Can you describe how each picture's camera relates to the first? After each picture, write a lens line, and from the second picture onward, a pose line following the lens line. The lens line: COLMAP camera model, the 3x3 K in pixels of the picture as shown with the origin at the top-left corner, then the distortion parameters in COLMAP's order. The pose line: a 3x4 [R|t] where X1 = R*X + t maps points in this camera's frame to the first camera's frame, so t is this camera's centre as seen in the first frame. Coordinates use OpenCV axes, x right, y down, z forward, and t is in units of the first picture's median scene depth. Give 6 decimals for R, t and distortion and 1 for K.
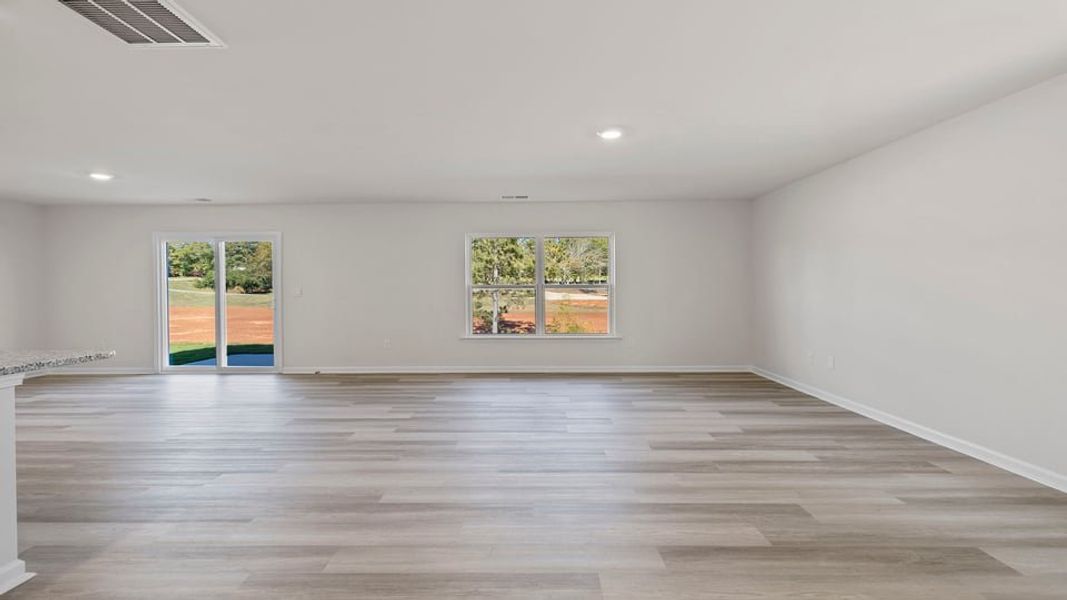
lens RADIAL K [[456.7, 0, 525.9], [0, 456.7, 293.7], [0, 0, 1]] dist [-0.000921, -0.000161]
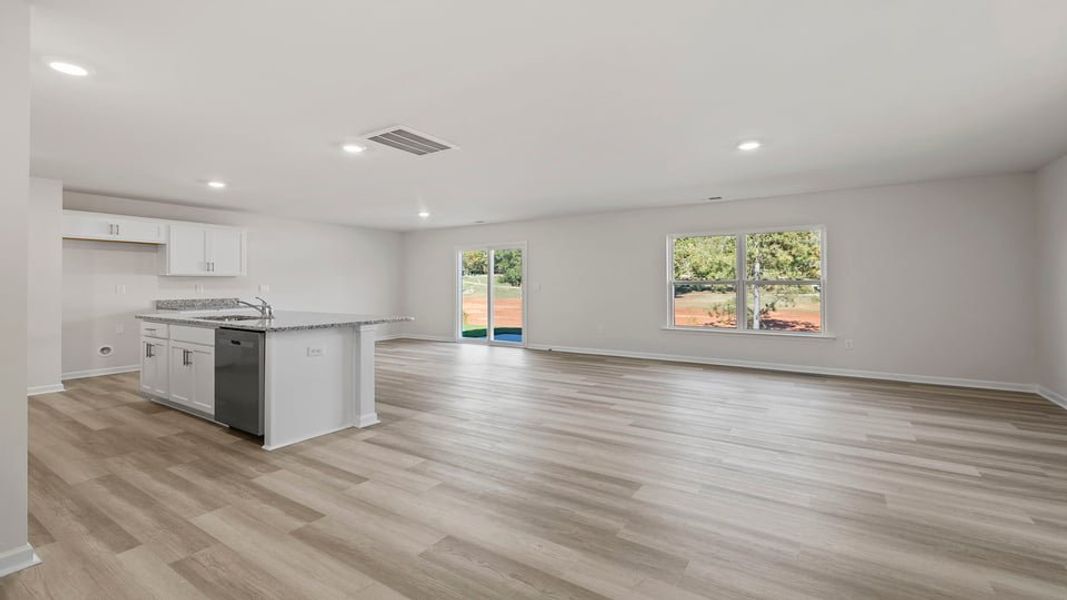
lens RADIAL K [[461.7, 0, 527.0], [0, 461.7, 279.5], [0, 0, 1]] dist [0.001078, 0.000058]
pose [[0.841388, -0.003614, -0.540419, 0.189505], [-0.007157, 0.999815, -0.017829, -0.000539], [0.540384, 0.018869, 0.841207, -0.127861]]
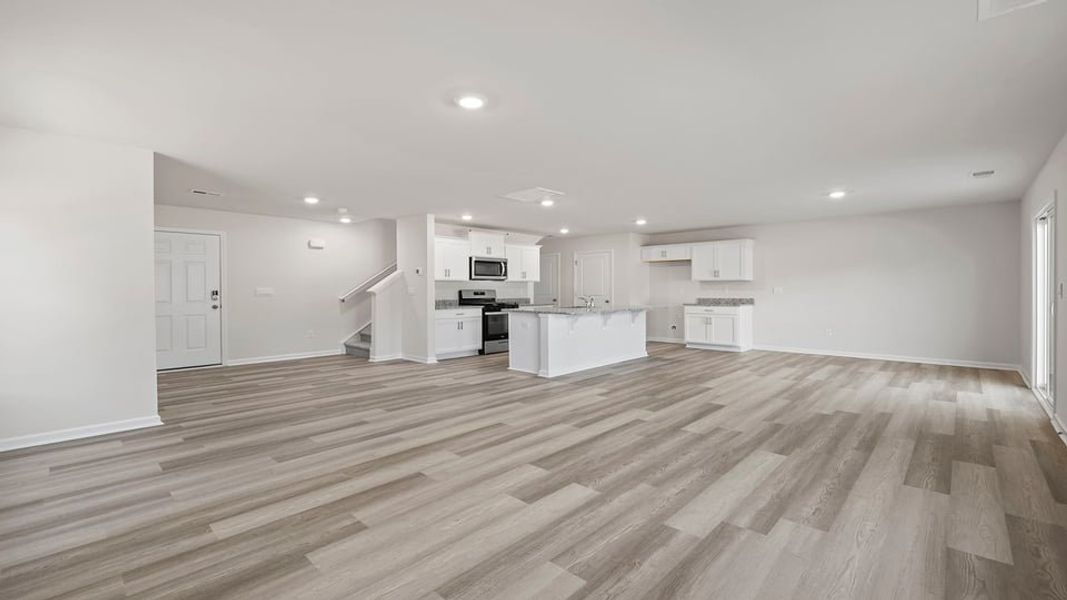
lens RADIAL K [[456.7, 0, 525.9], [0, 456.7, 293.7], [0, 0, 1]] dist [-0.000921, -0.000161]
pose [[-0.685076, 0.014957, -0.728318, 0.406948], [0.000598, 0.999800, 0.019969, -0.011287], [0.728471, 0.013245, -0.684948, 0.921794]]
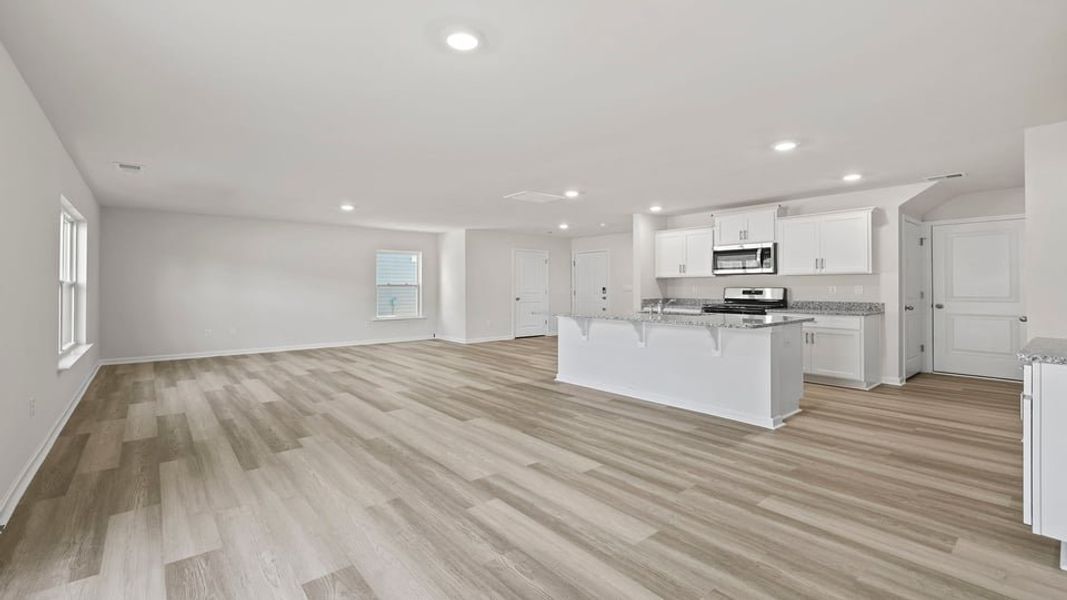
lens RADIAL K [[458.8, 0, 530.2], [0, 458.8, 288.4], [0, 0, 1]] dist [-0.001115, -0.000053]
pose [[-0.643720, 0.005392, 0.765242, -1.004814], [0.012740, 0.999912, 0.003671, -0.003837], [-0.765155, 0.012112, -0.643732, 0.932218]]
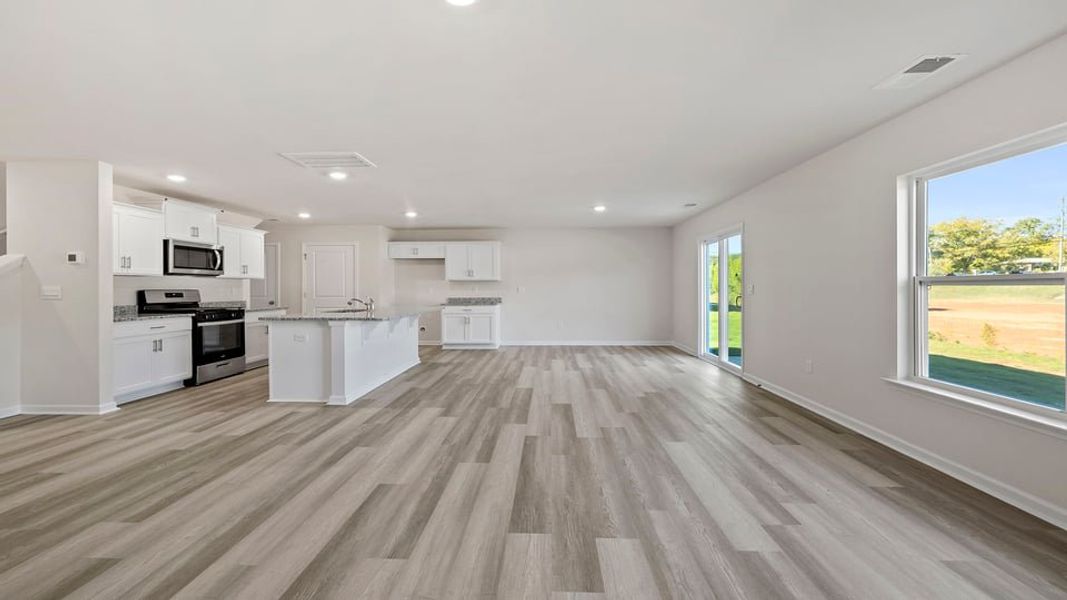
lens RADIAL K [[458.8, 0, 530.2], [0, 458.8, 288.4], [0, 0, 1]] dist [-0.001115, -0.000053]
pose [[-0.034676, 0.005921, -0.999381, 0.398915], [-0.005463, 0.999966, 0.006114, -0.007781], [0.999384, 0.005672, -0.034642, 0.618522]]
